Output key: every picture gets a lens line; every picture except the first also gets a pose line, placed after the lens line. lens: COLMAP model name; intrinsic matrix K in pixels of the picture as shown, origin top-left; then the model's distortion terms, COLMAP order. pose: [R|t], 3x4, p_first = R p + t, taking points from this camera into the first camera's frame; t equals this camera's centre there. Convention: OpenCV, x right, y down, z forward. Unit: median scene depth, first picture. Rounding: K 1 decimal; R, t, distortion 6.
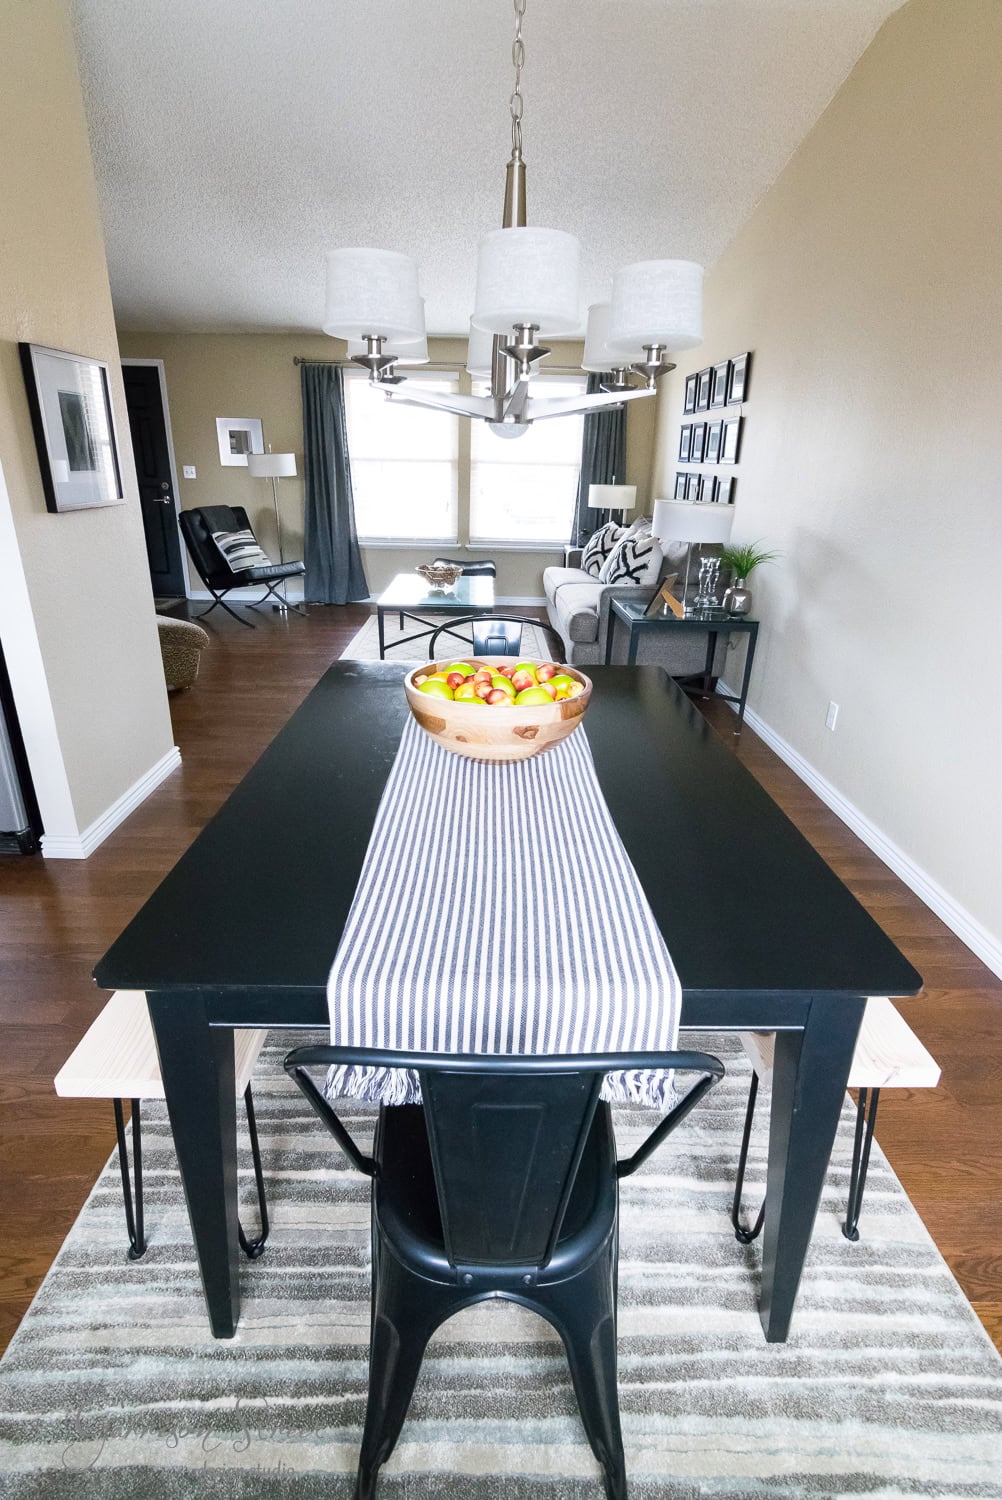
lens RADIAL K [[748.2, 0, 504.1], [0, 748.2, 741.9], [0, 0, 1]] dist [-0.003015, -0.000005]
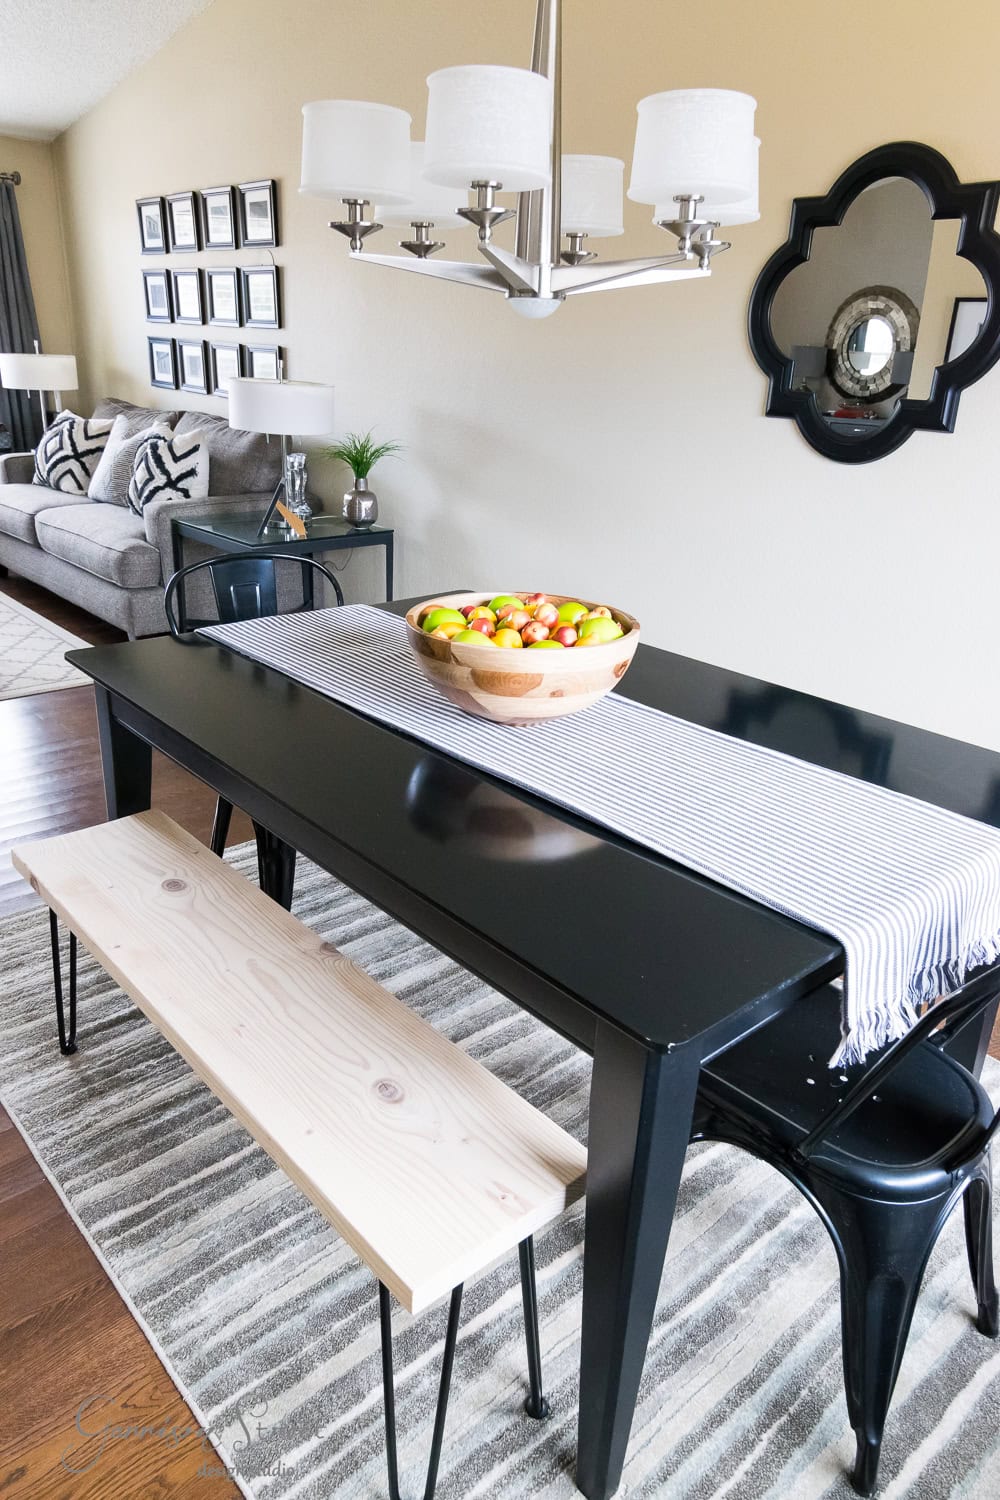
lens RADIAL K [[1036.4, 0, 500.0], [0, 1036.4, 750.0], [0, 0, 1]] dist [-0.002989, -0.002197]
pose [[0.757377, -0.233012, 0.609989, -0.254326], [0.208561, 0.971555, 0.112173, -0.026658], [-0.618775, 0.042263, 0.784430, 0.053427]]
